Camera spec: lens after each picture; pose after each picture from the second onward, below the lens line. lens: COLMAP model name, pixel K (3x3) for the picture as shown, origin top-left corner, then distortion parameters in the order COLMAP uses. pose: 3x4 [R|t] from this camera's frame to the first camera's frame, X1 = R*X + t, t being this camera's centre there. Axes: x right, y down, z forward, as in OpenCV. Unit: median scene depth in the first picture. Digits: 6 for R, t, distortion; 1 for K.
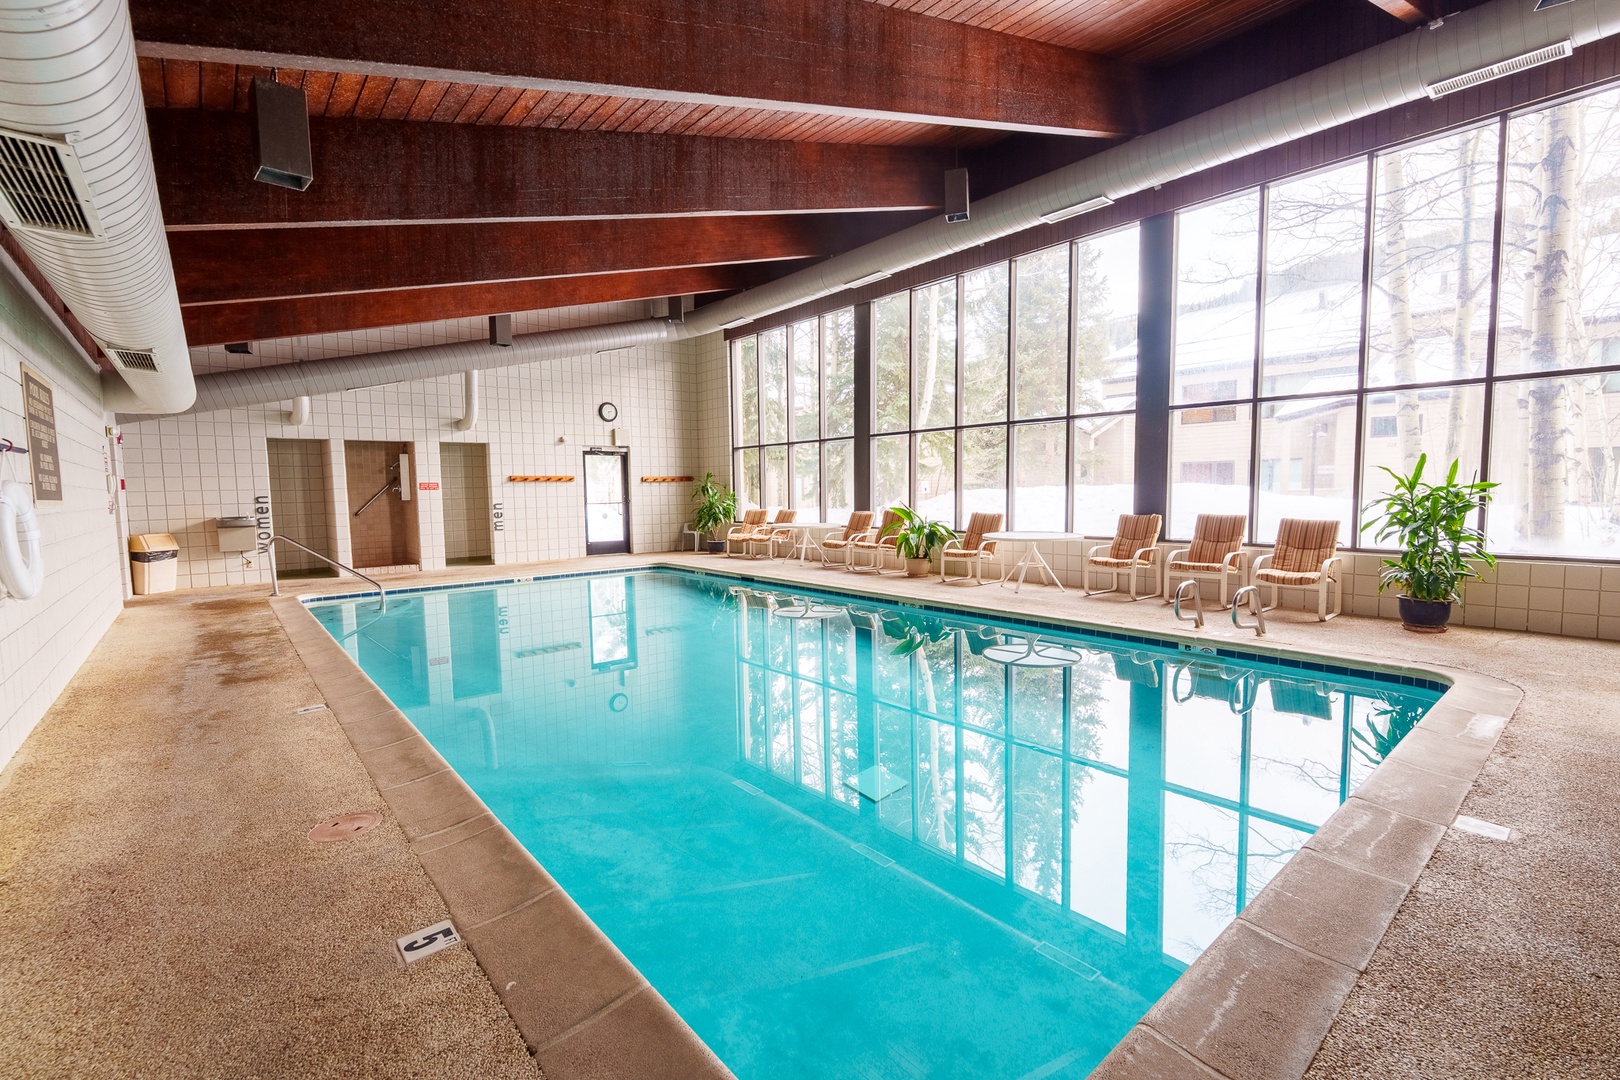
lens RADIAL K [[617.2, 0, 865.7], [0, 617.2, 525.4], [0, 0, 1]] dist [-0.002685, -0.000179]
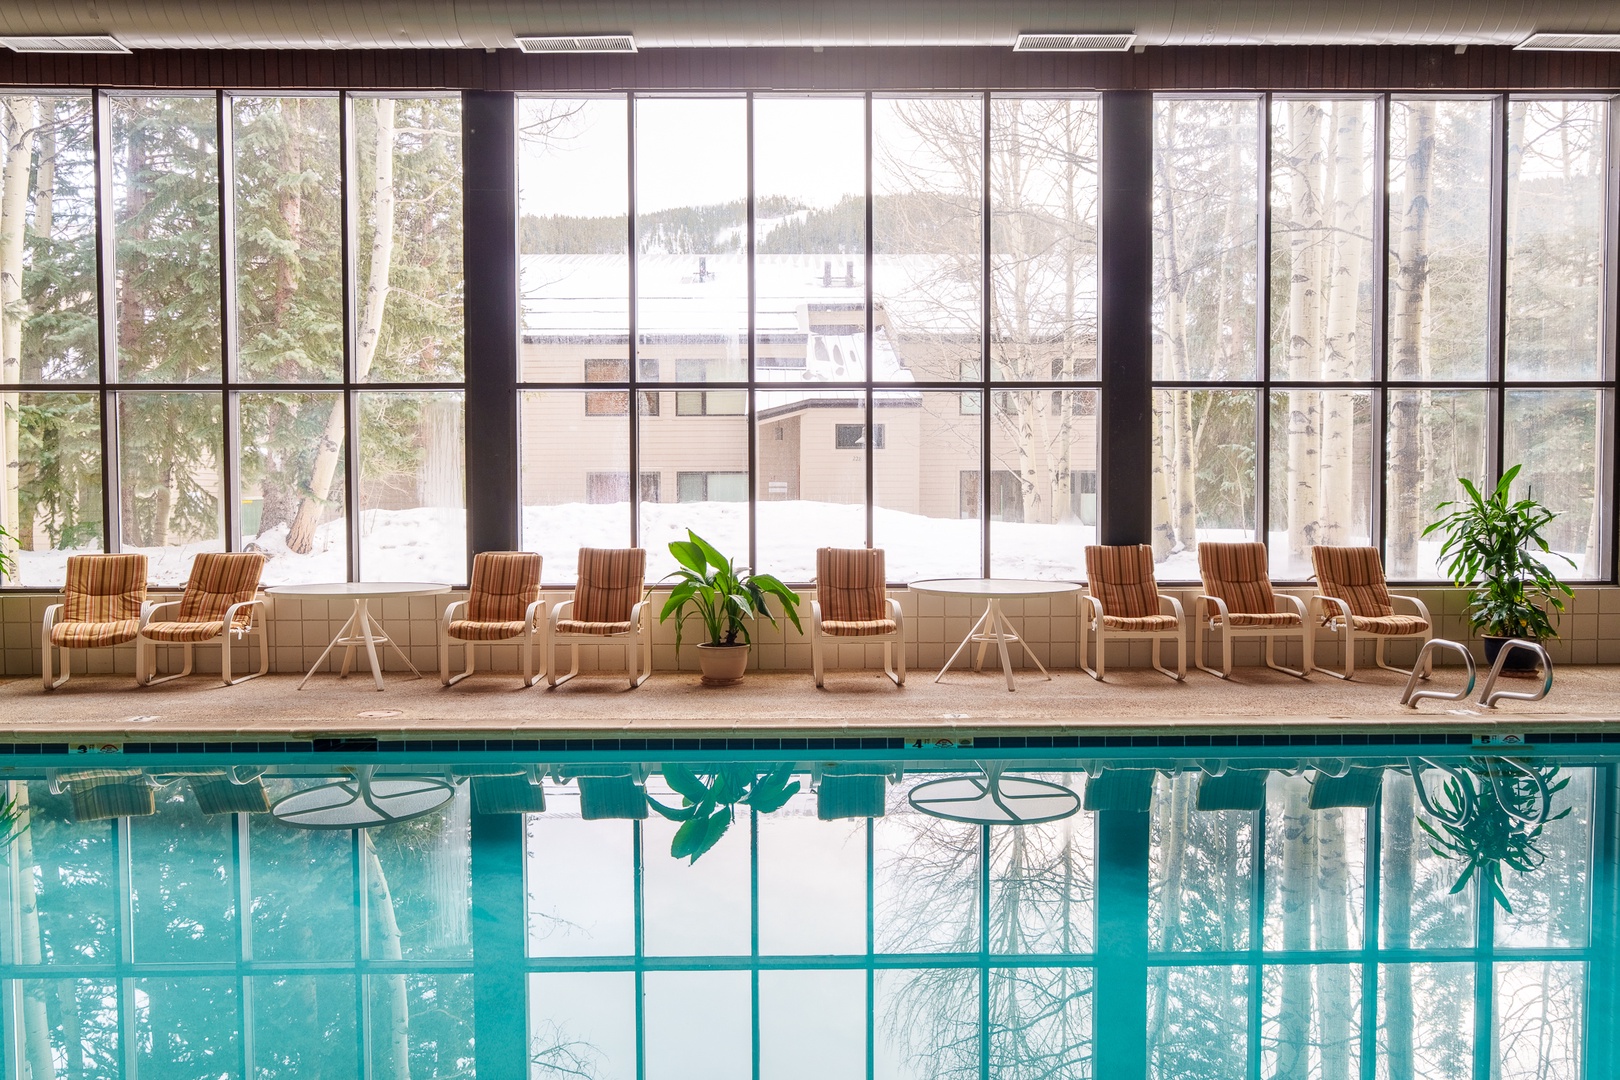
lens RADIAL K [[989.1, 0, 811.6], [0, 989.1, 535.2], [0, 0, 1]] dist [0.006008, -0.005088]
pose [[0.721586, -0.012098, 0.692219, -0.331495], [0.035001, 0.999206, -0.019022, -0.013047], [-0.691439, 0.037954, 0.721437, 0.316344]]
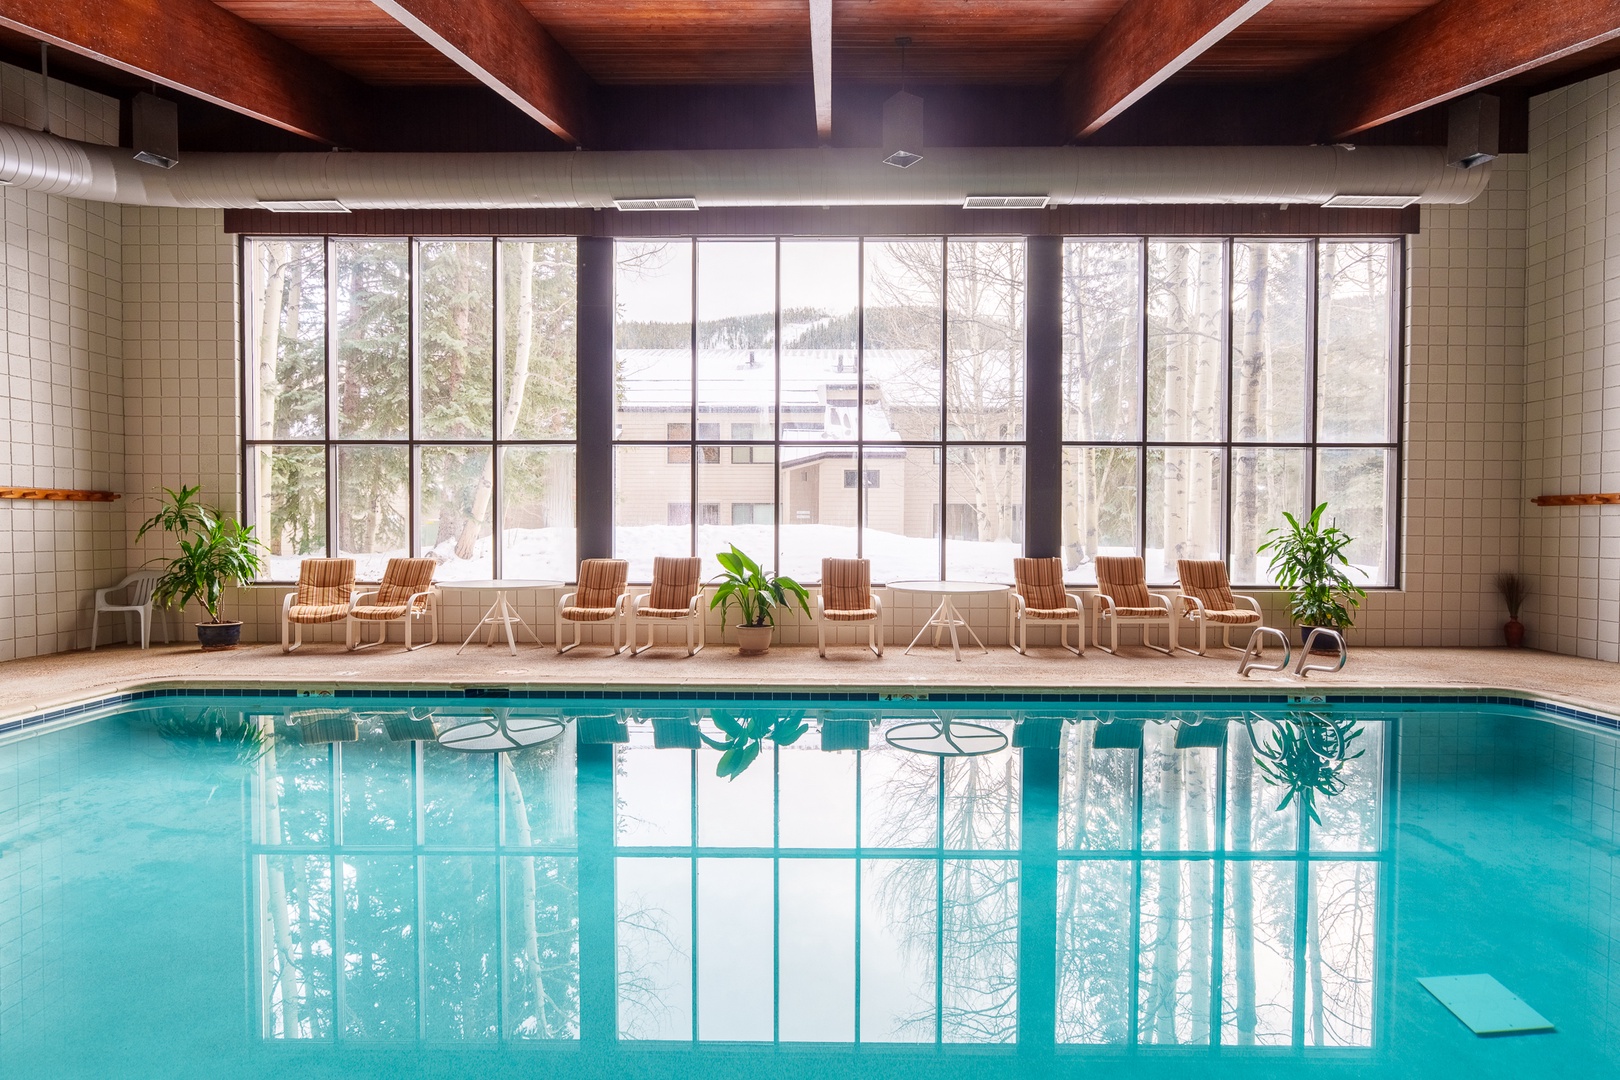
lens RADIAL K [[705.2, 0, 812.0], [0, 705.2, 538.7], [0, 0, 1]] dist [-0.003688, -0.000070]
pose [[0.736574, 0.003544, 0.676348, -0.327787], [0.026598, 0.999061, -0.034201, -0.012698], [-0.675834, 0.043181, 0.735788, 0.307981]]
